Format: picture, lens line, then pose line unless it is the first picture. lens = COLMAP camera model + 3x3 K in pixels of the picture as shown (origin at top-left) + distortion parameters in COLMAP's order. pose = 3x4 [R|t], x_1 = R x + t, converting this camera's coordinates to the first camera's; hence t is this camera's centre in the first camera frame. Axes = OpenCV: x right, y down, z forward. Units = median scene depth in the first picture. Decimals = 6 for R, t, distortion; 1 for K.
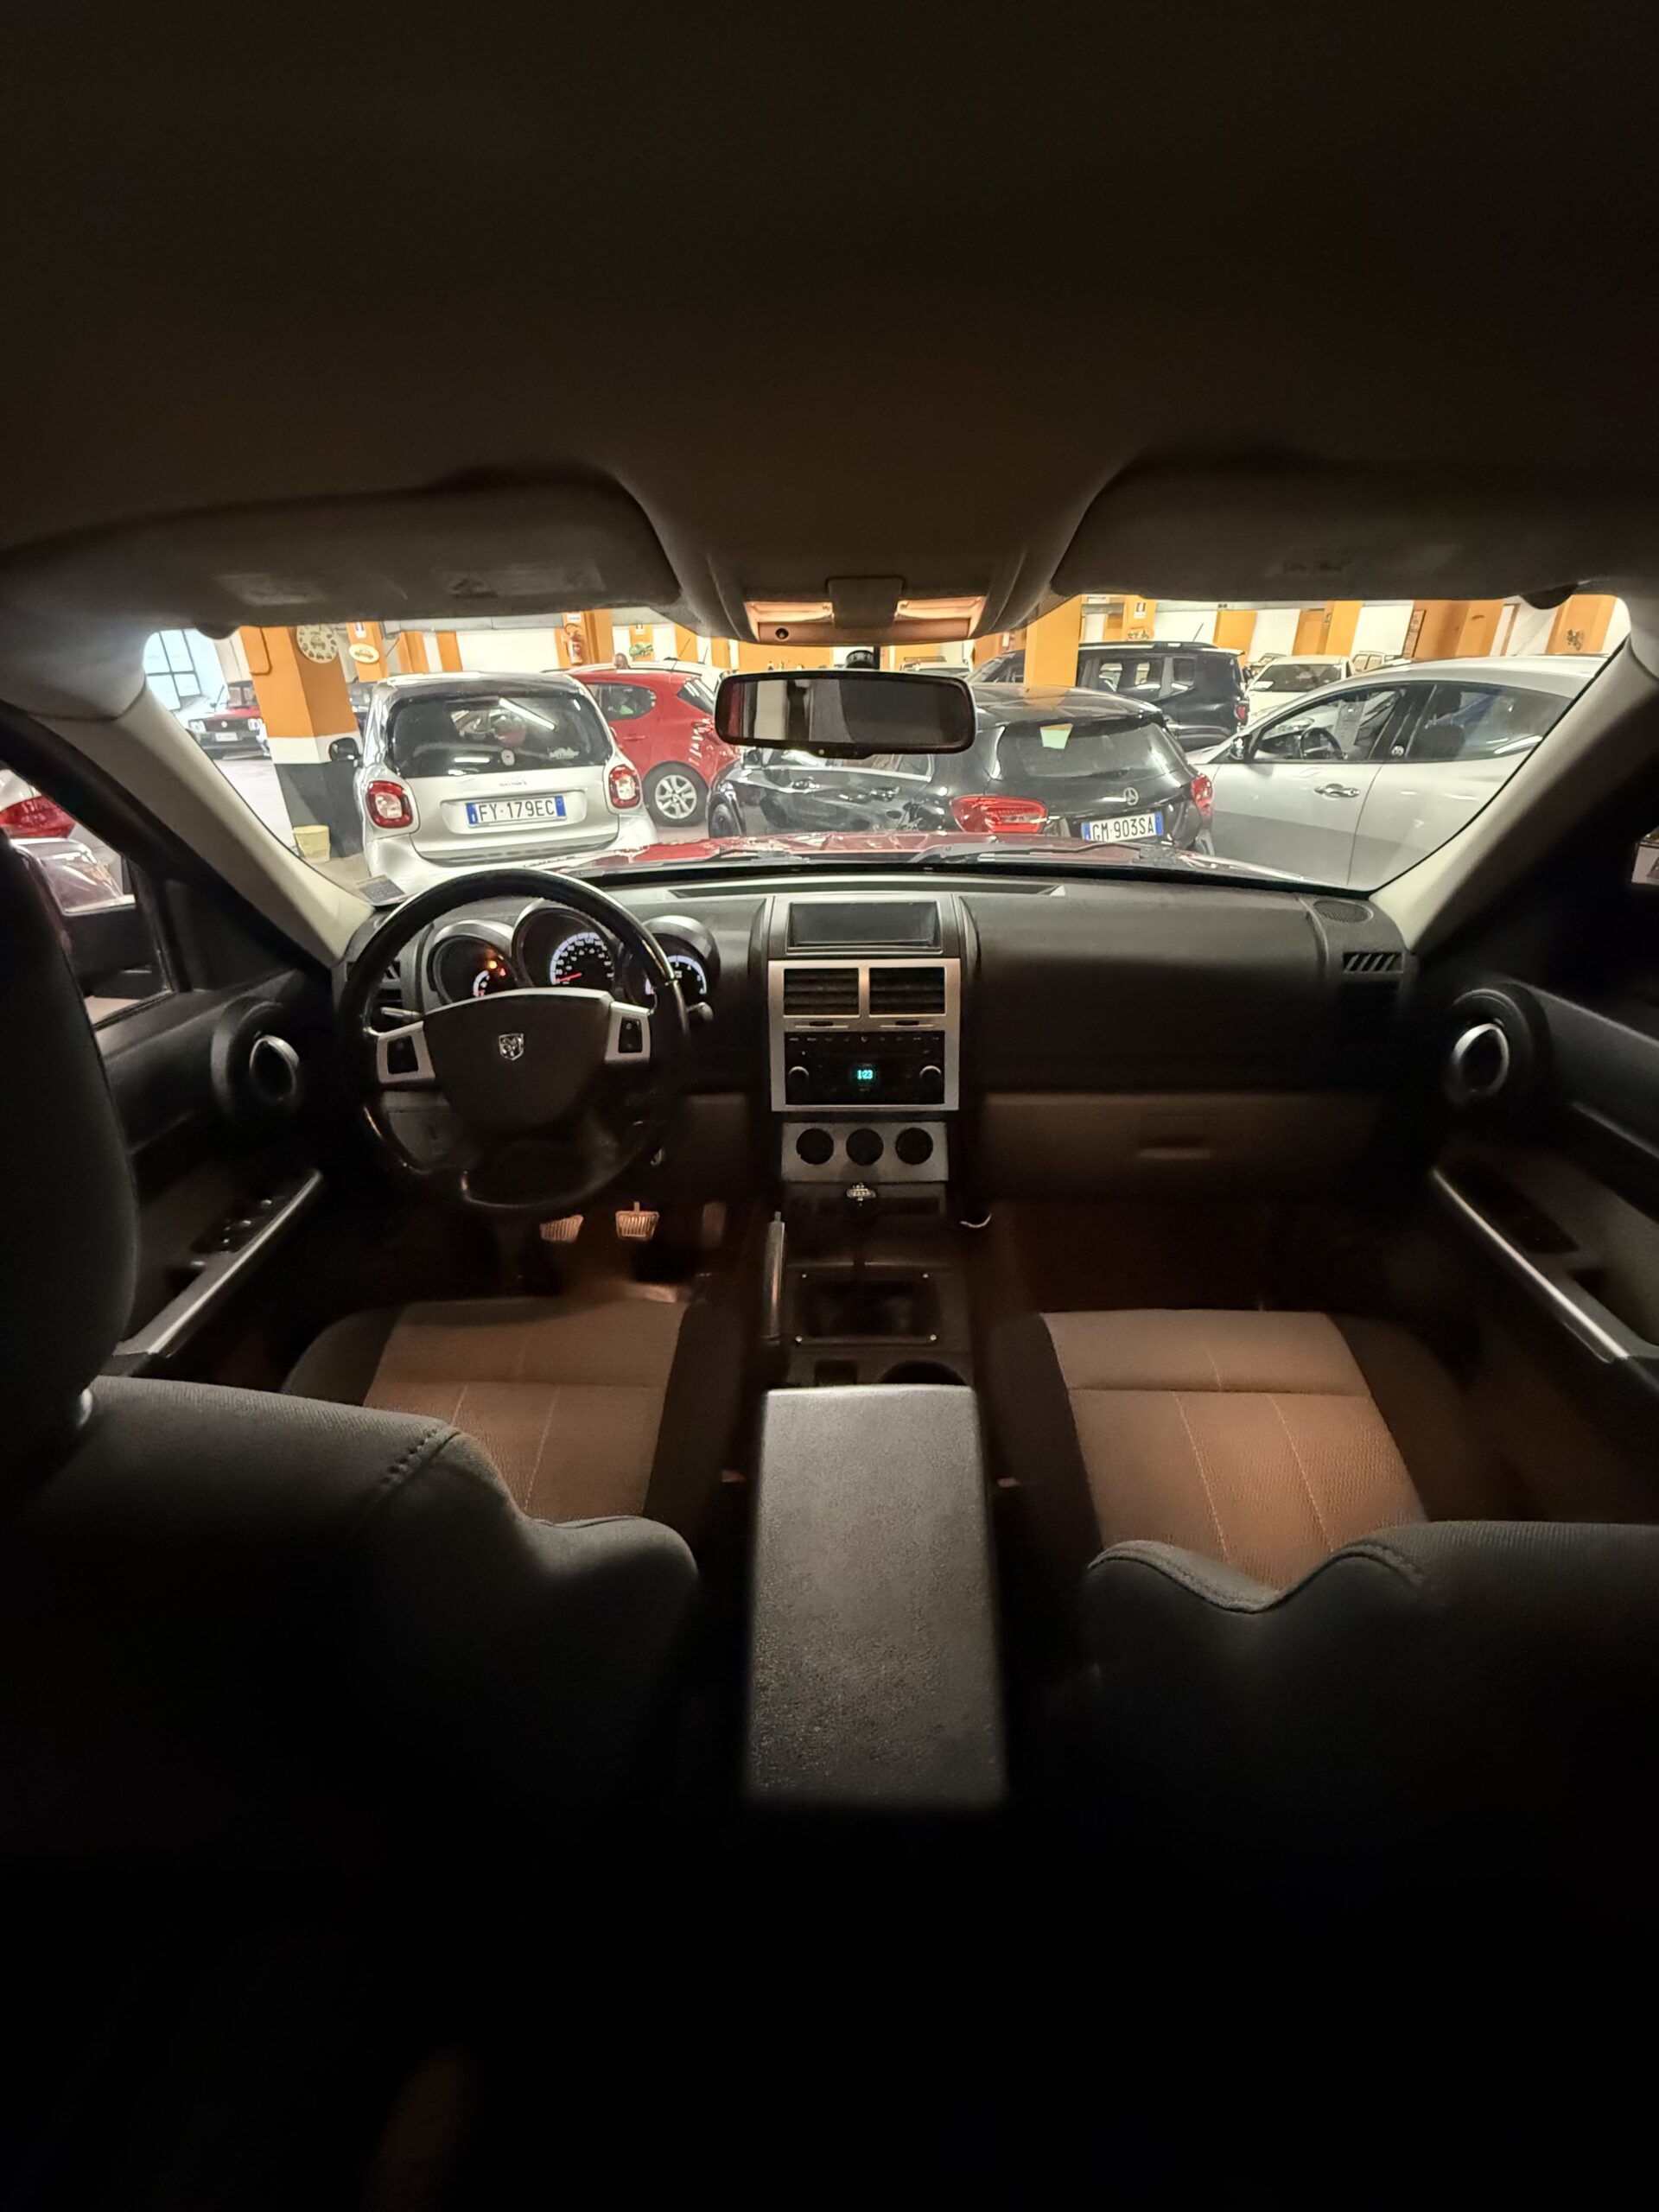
lens RADIAL K [[884.1, 0, 821.9], [0, 884.1, 1103.5], [0, 0, 1]] dist [-0.008078, -0.000069]
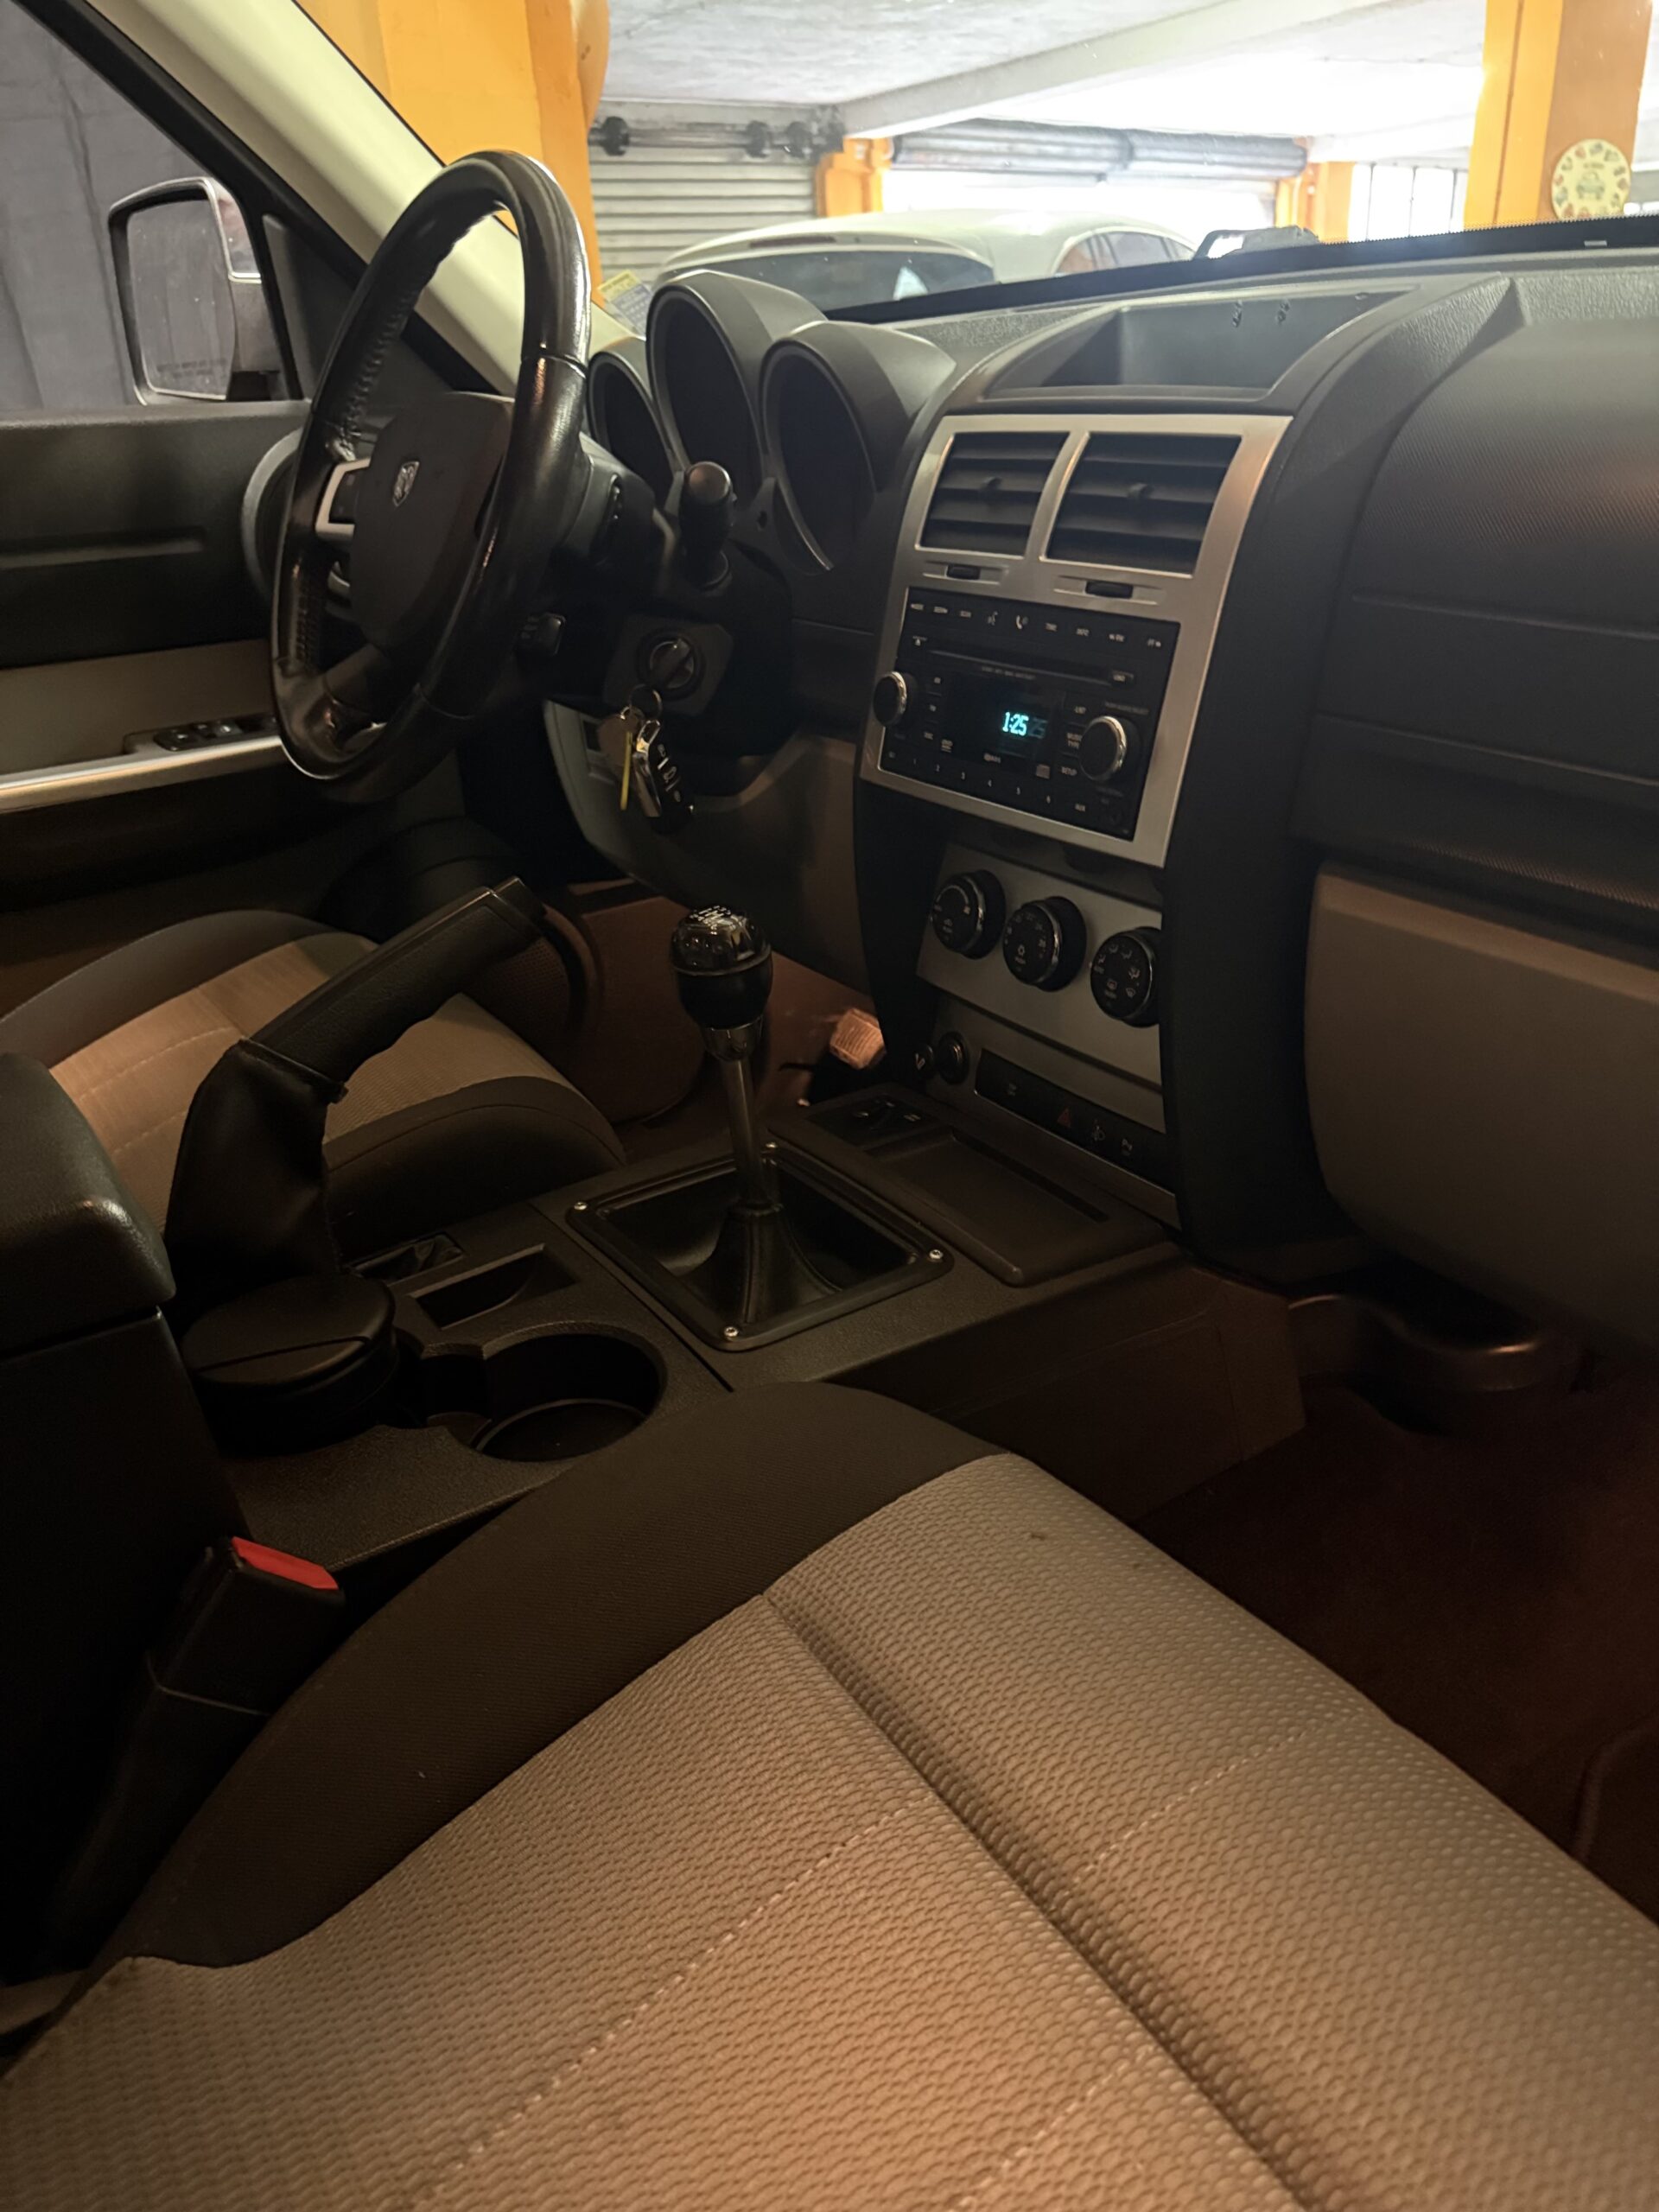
lens RADIAL K [[1567.3, 0, 834.9], [0, 1567.3, 1139.1], [0, 0, 1]] dist [-0.021294, 0.003703]
pose [[0.568918, 0.360667, -0.739088, 0.581143], [-0.340578, 0.921342, 0.187443, 0.034161], [0.748558, 0.145077, 0.647004, 0.530175]]
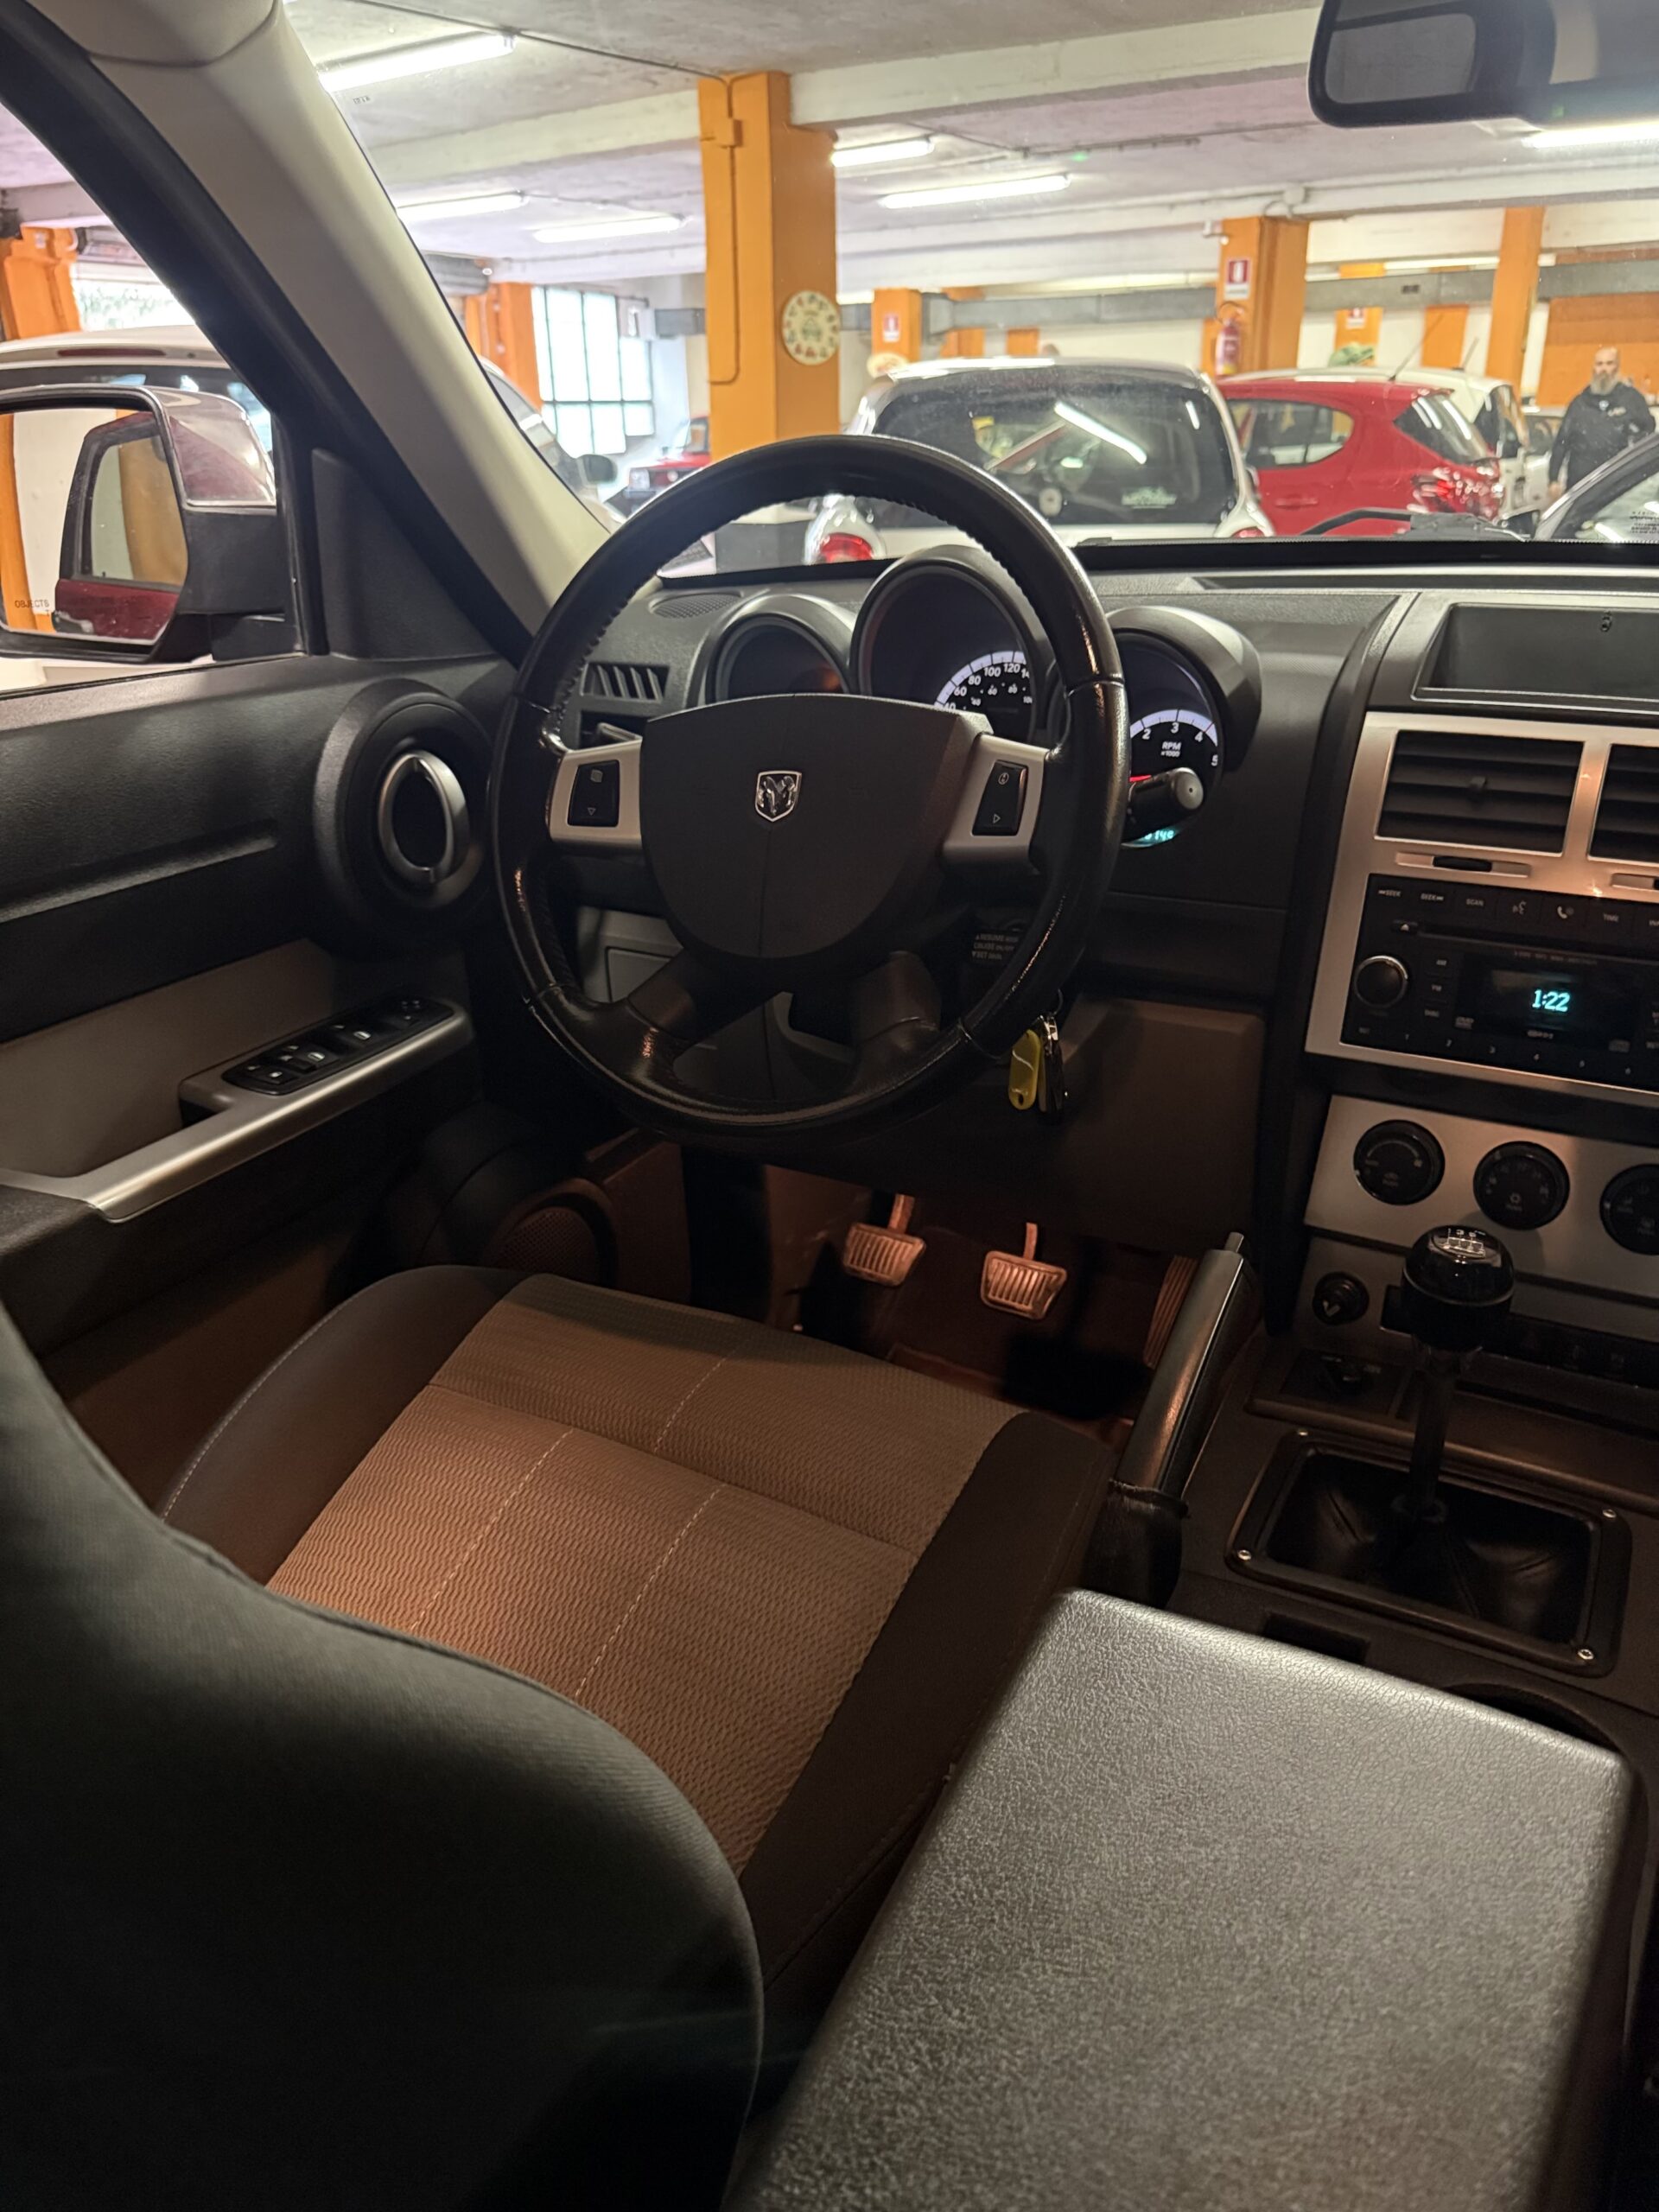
lens RADIAL K [[1554.9, 0, 820.5], [0, 1554.9, 1111.5], [0, 0, 1]] dist [0.093788, -0.191007]
pose [[0.884725, 0.186542, -0.427157, 0.071760], [-0.207045, 0.978330, -0.001588, 0.092440], [0.417604, 0.089845, 0.904176, 0.191720]]
